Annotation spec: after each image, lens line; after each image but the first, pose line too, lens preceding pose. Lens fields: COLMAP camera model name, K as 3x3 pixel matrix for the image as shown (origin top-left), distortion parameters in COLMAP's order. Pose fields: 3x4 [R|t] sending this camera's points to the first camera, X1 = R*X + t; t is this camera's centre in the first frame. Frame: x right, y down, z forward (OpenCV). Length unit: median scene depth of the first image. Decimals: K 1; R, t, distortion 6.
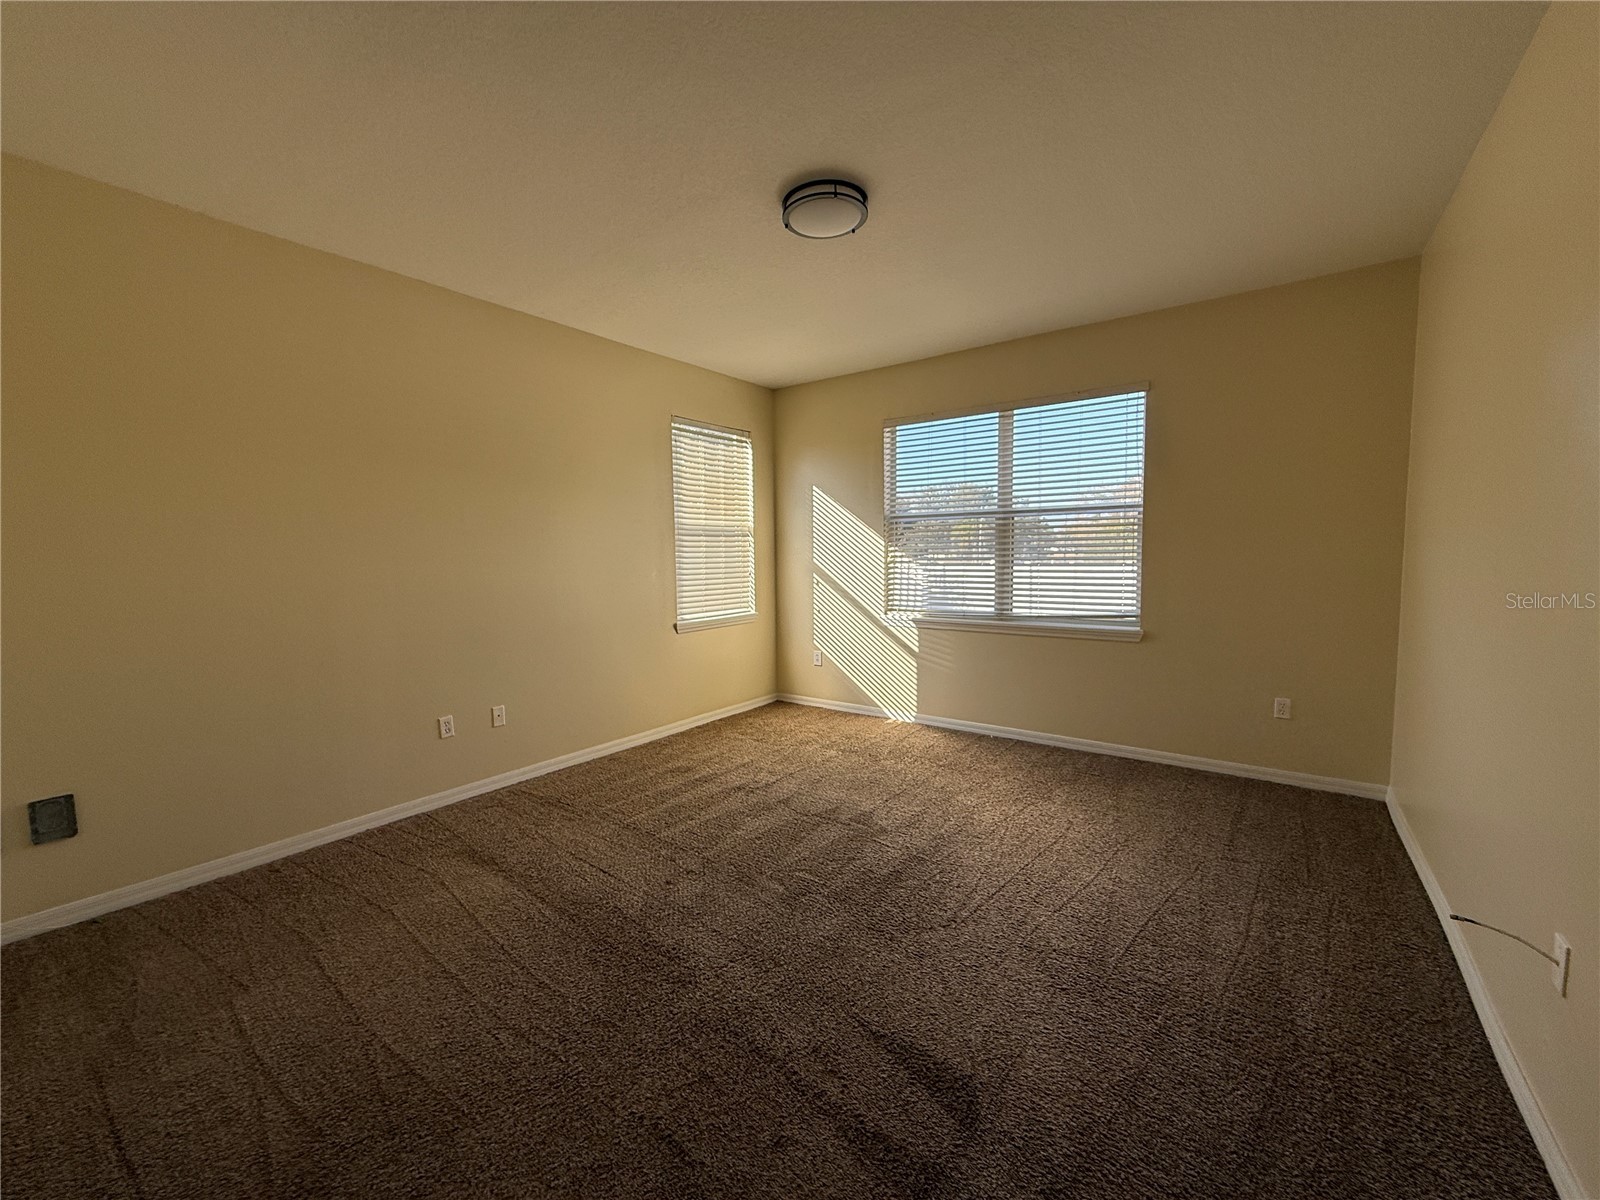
lens RADIAL K [[638.9, 0, 794.3], [0, 638.9, 601.0], [0, 0, 1]] dist [0.000431, 0.000356]
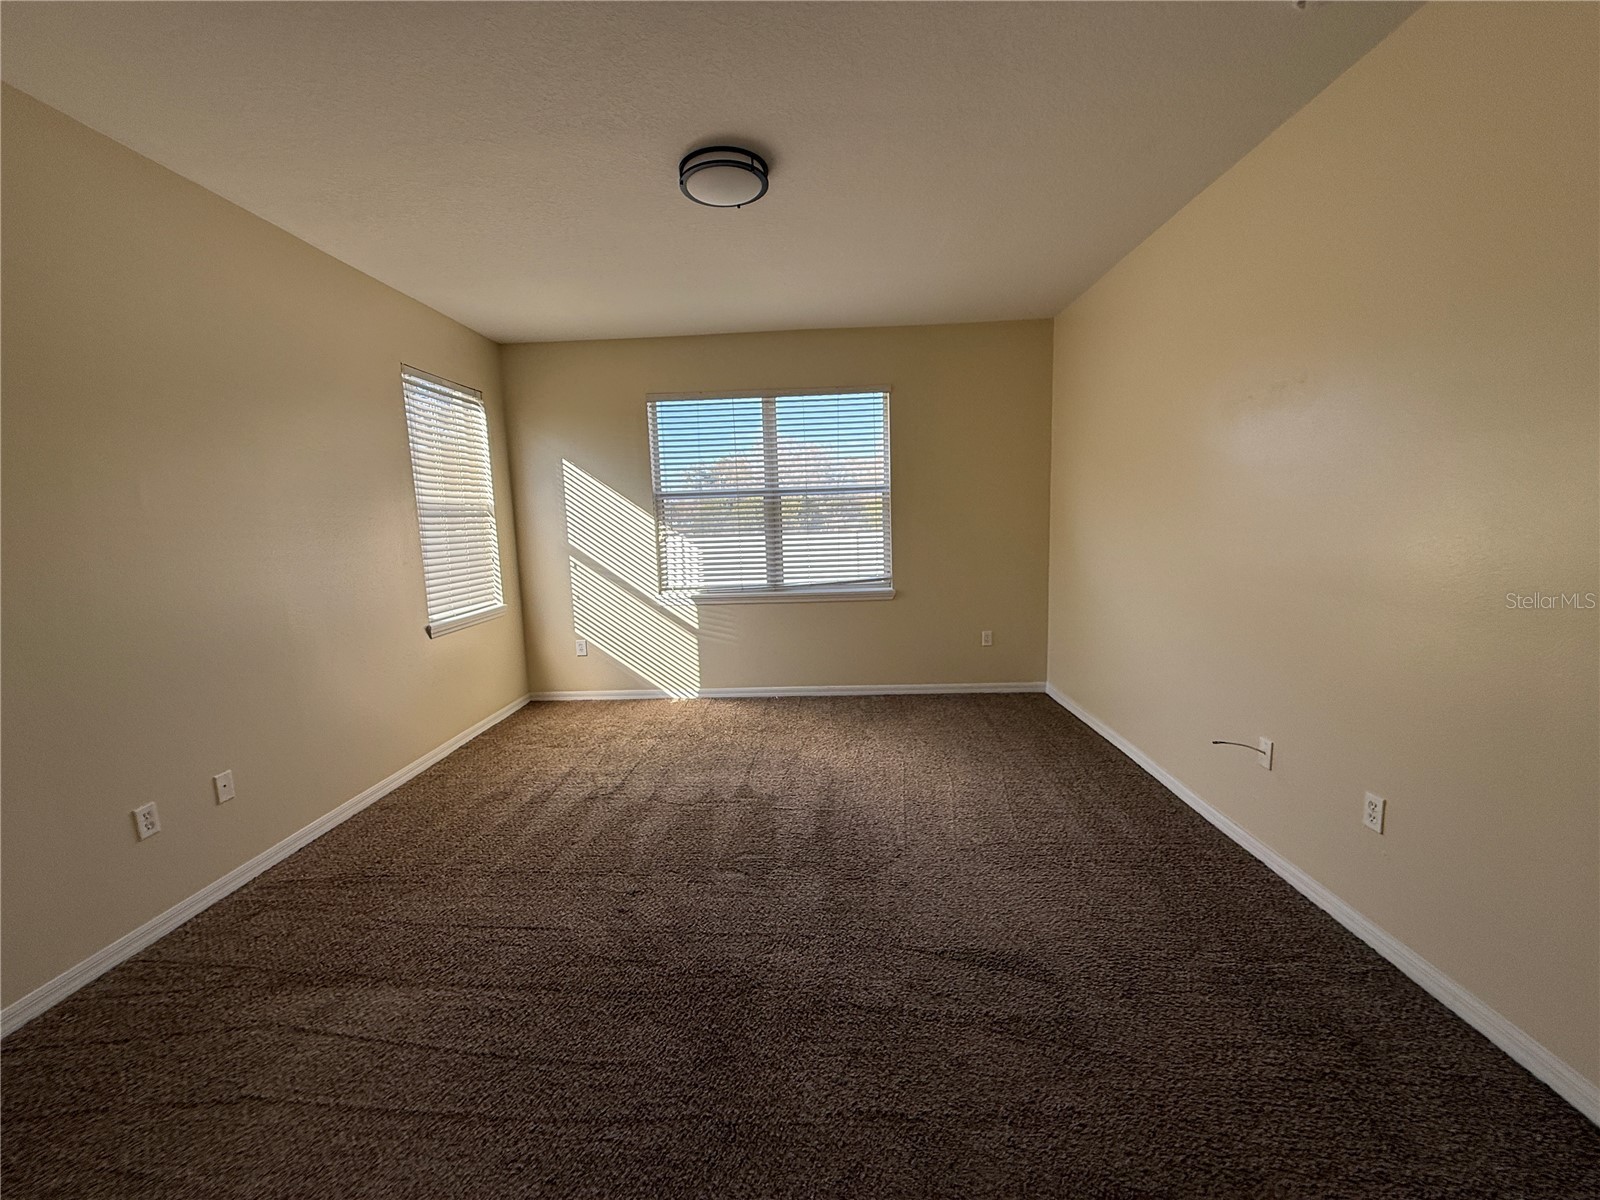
lens RADIAL K [[638.9, 0, 796.1], [0, 638.9, 600.3], [0, 0, 1]] dist [0.000431, 0.000356]
pose [[0.827556, -0.085936, 0.554767, -0.257630], [0.064490, 0.996224, 0.058120, -0.015287], [-0.557667, -0.012321, 0.829973, 0.074824]]
